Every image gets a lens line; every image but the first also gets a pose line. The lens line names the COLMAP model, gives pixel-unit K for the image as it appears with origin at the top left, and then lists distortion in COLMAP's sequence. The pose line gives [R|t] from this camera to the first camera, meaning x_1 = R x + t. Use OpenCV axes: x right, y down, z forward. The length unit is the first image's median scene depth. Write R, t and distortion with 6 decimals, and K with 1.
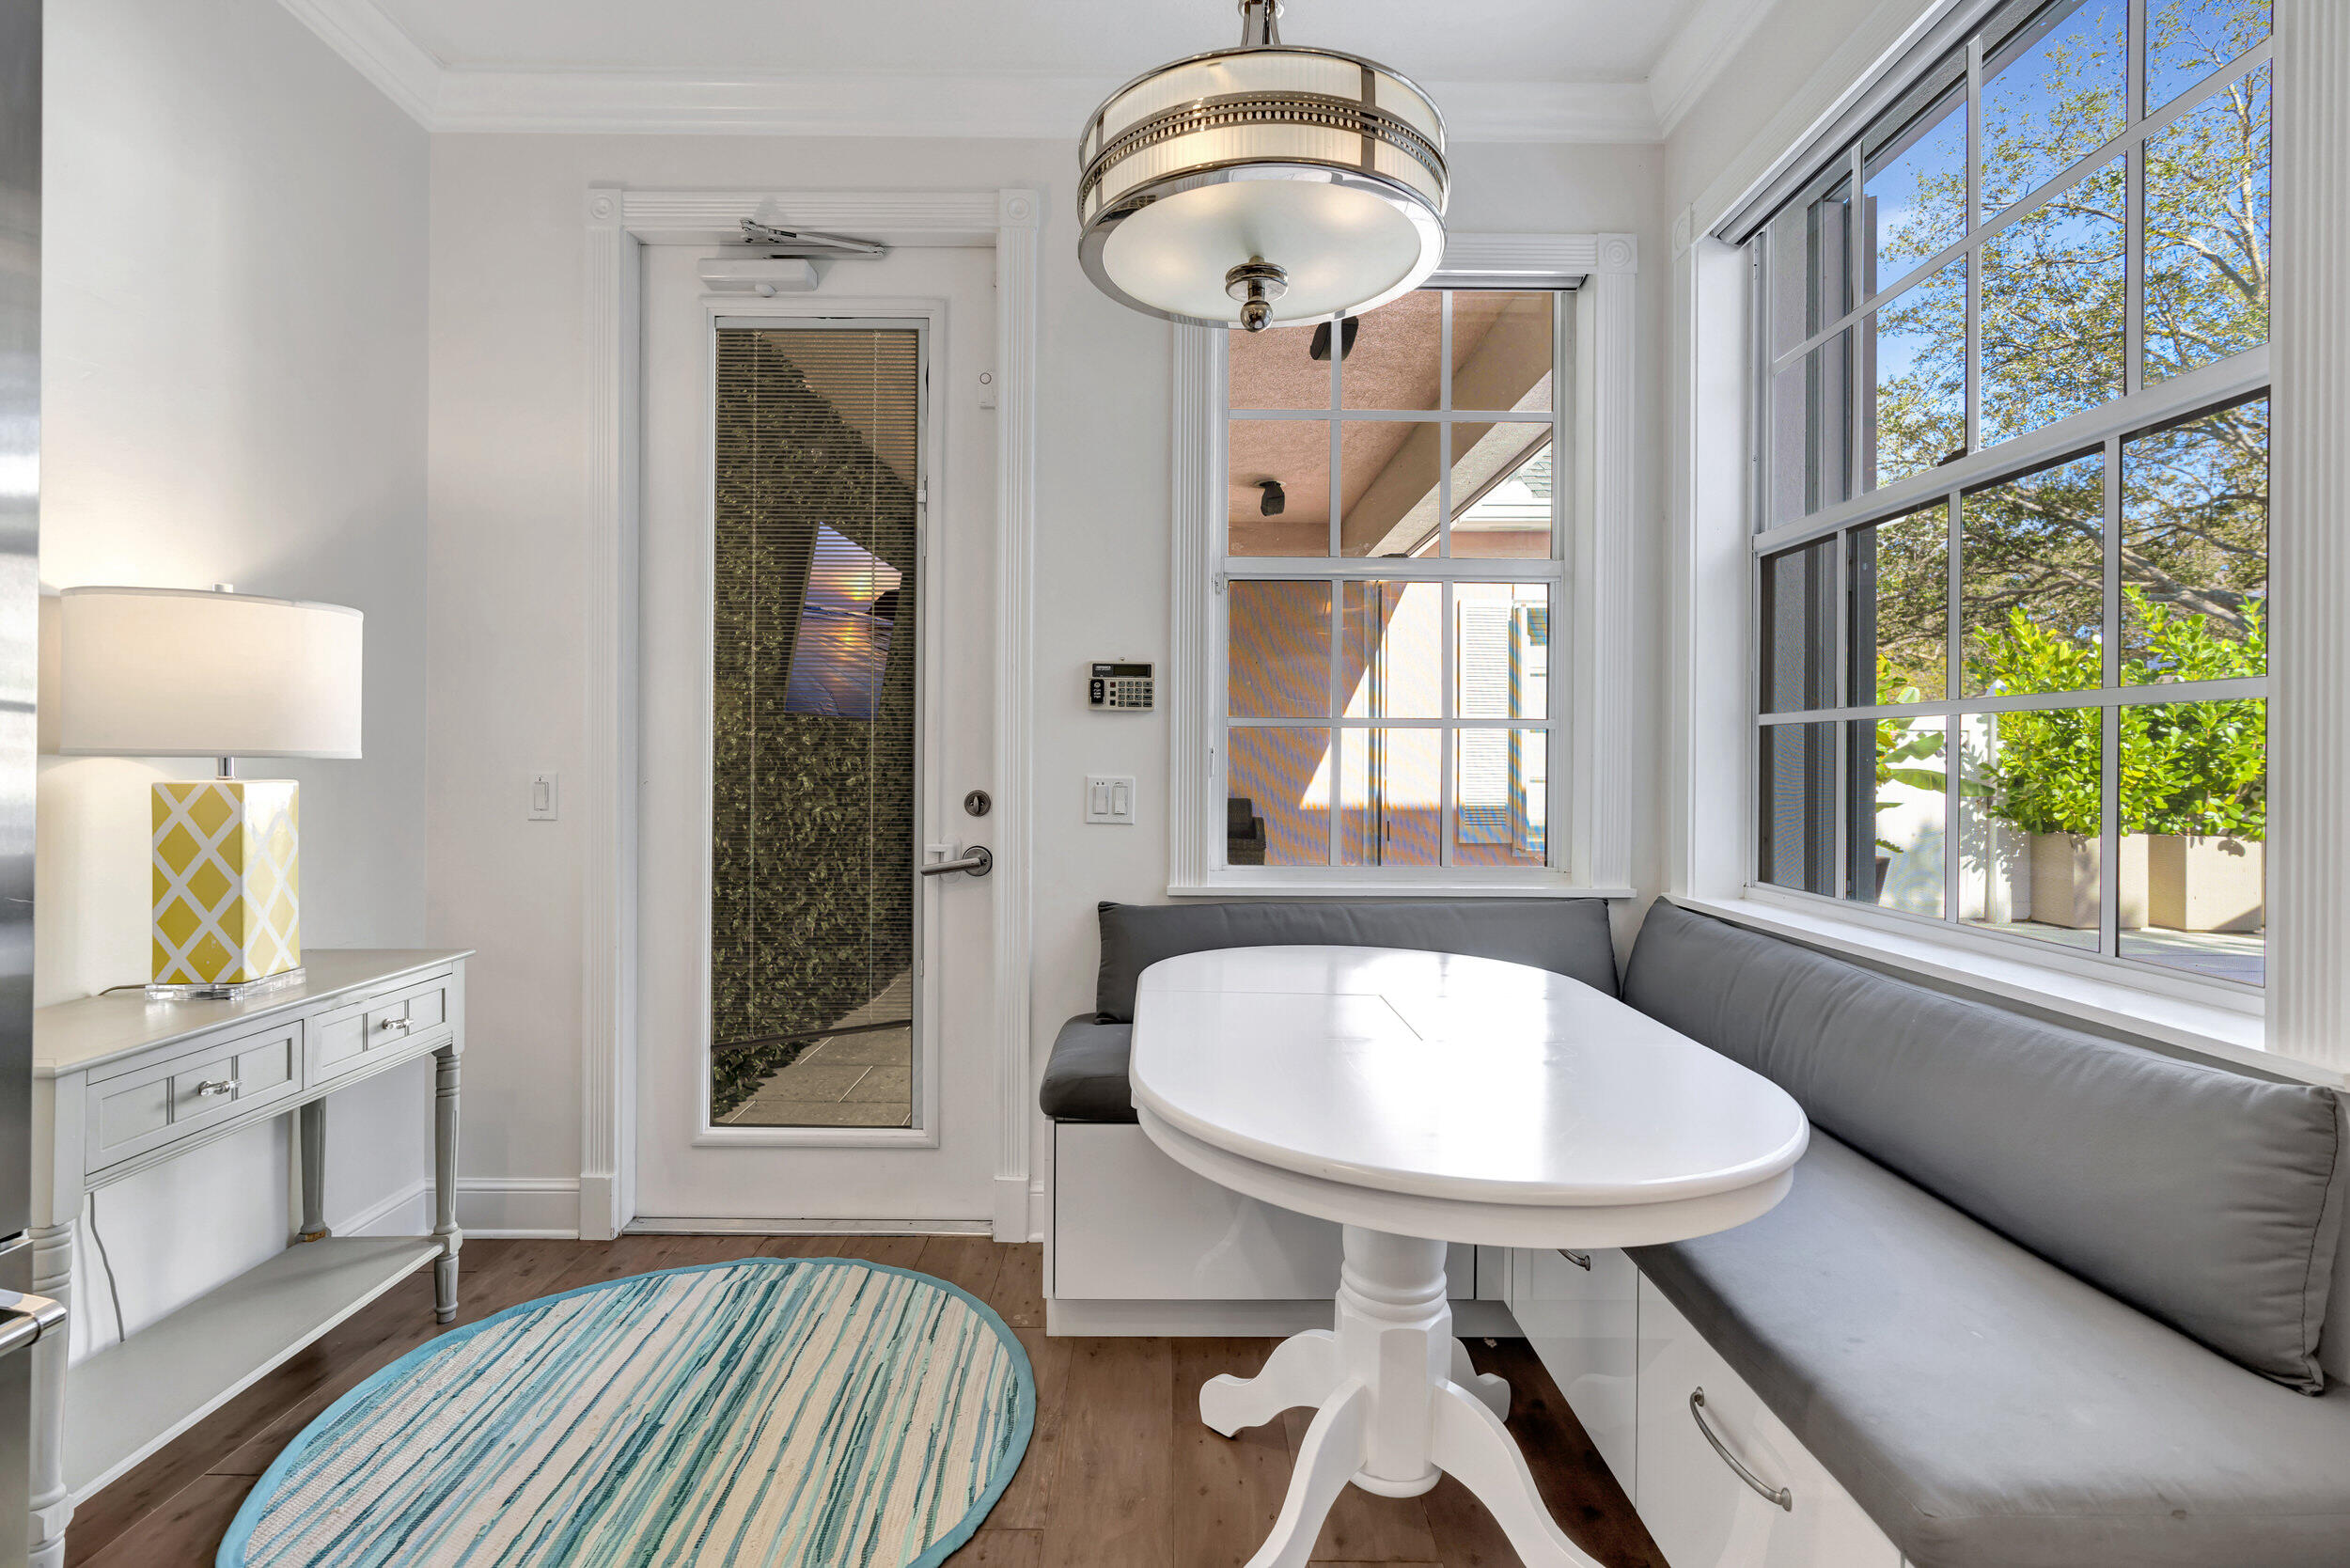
lens RADIAL K [[1113.0, 0, 1169.6], [0, 1113.0, 767.2], [0, 0, 1]] dist [-0.000117, -0.000142]
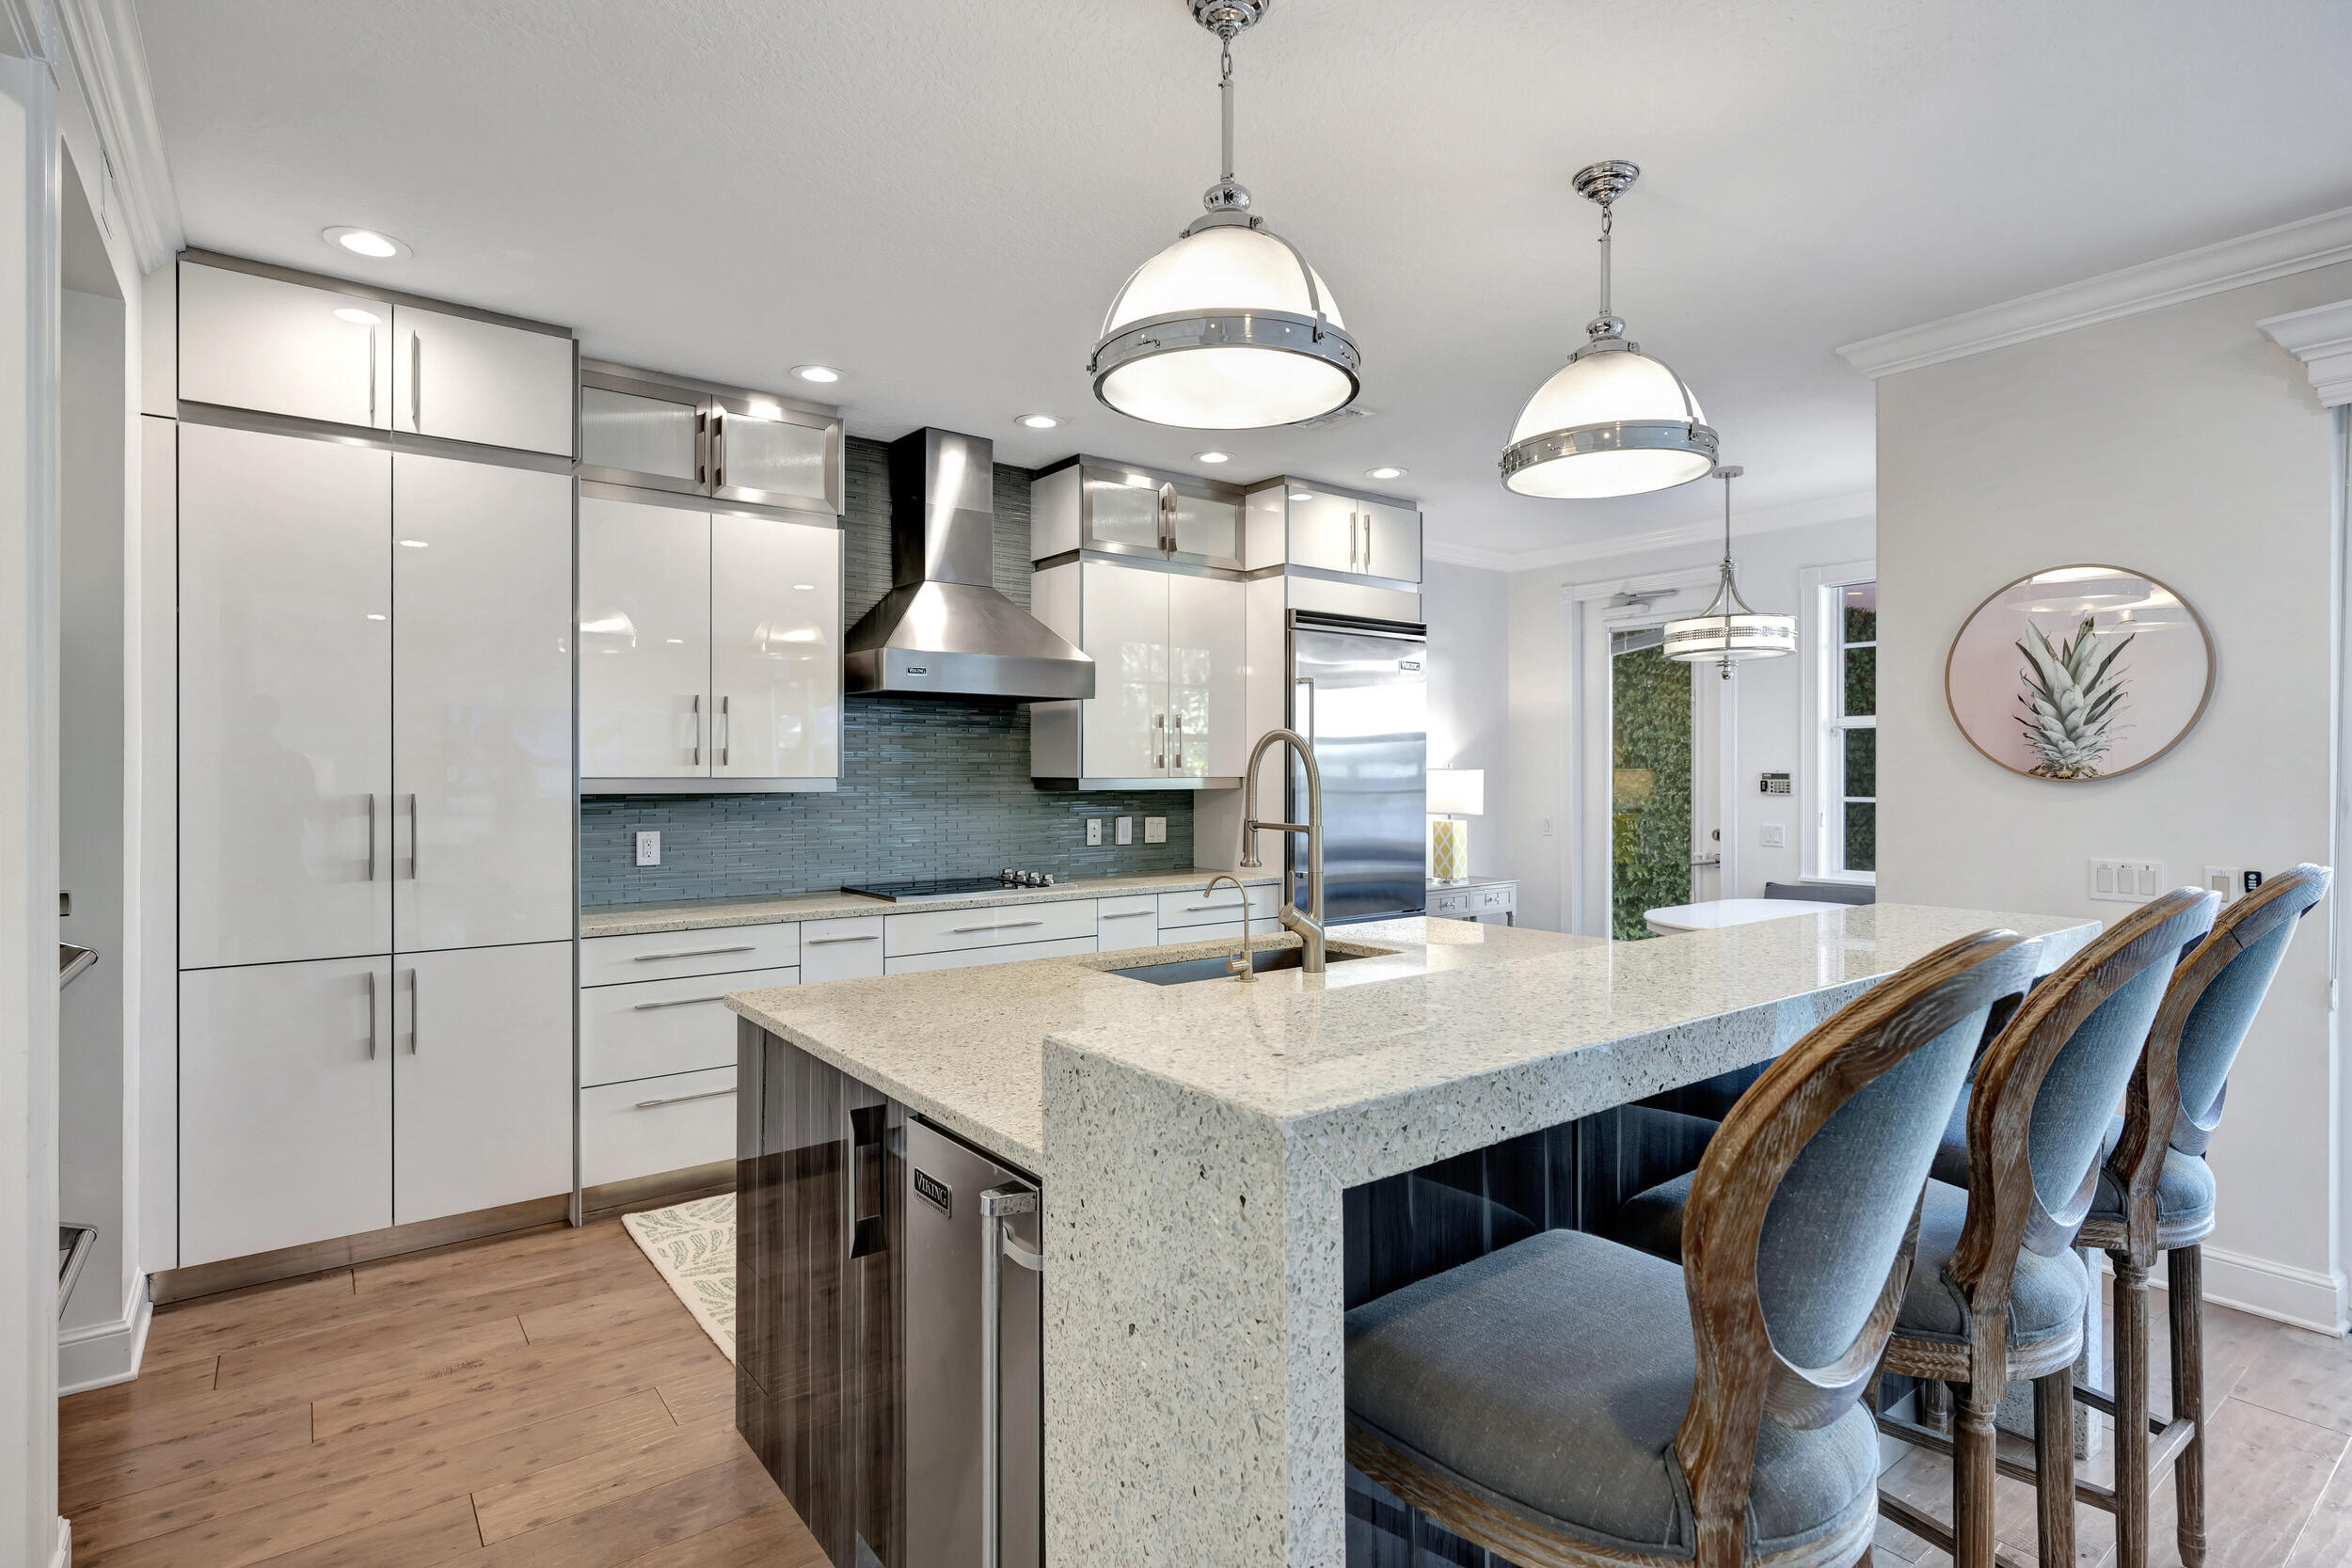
lens RADIAL K [[1159.1, 0, 1123.6], [0, 1159.1, 780.4], [0, 0, 1]] dist [0.015419, 0.000148]
pose [[0.571576, -0.003887, -0.820540, 1.091831], [0.001477, 0.999992, -0.003708, -0.072285], [0.820548, 0.000908, 0.571577, -1.346312]]
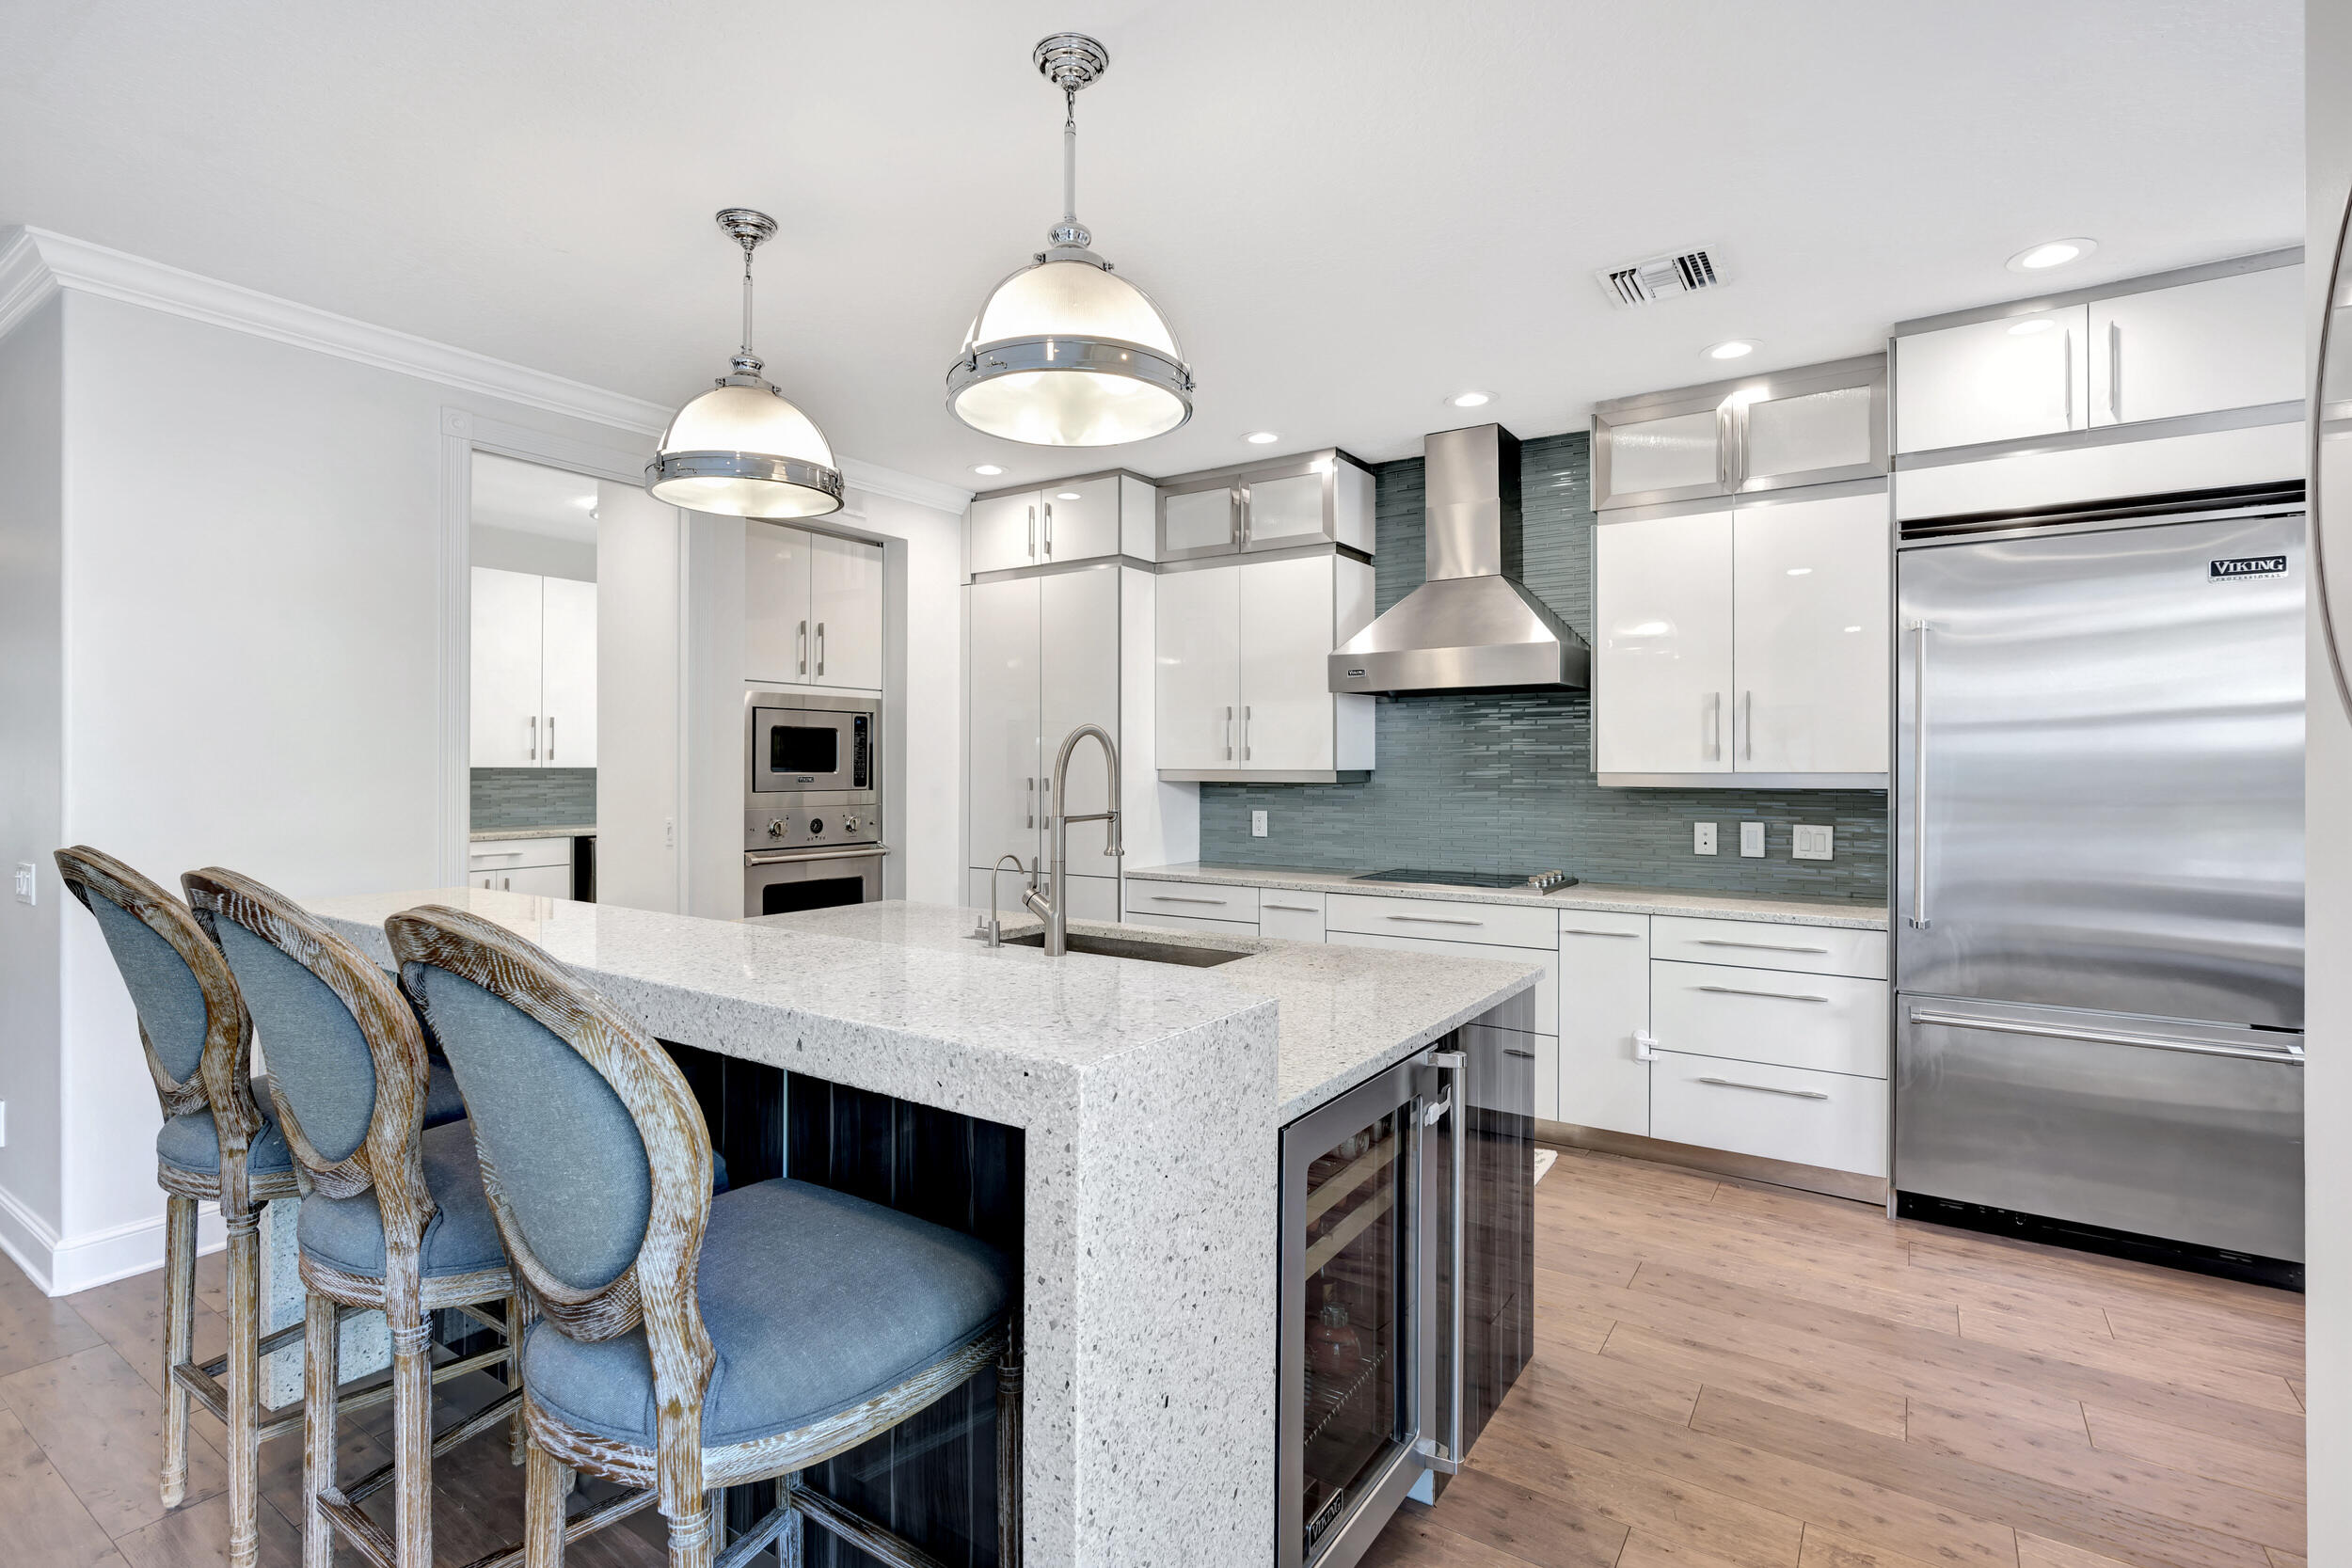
lens RADIAL K [[1063.3, 0, 1183.3], [0, 1063.3, 766.1], [0, 0, 1]] dist [0.000922, 0.000152]
pose [[-0.552843, -0.010813, -0.833215, 1.086083], [-0.010929, 0.999924, -0.005725, -0.076934], [0.833214, 0.005941, -0.552919, 0.061493]]
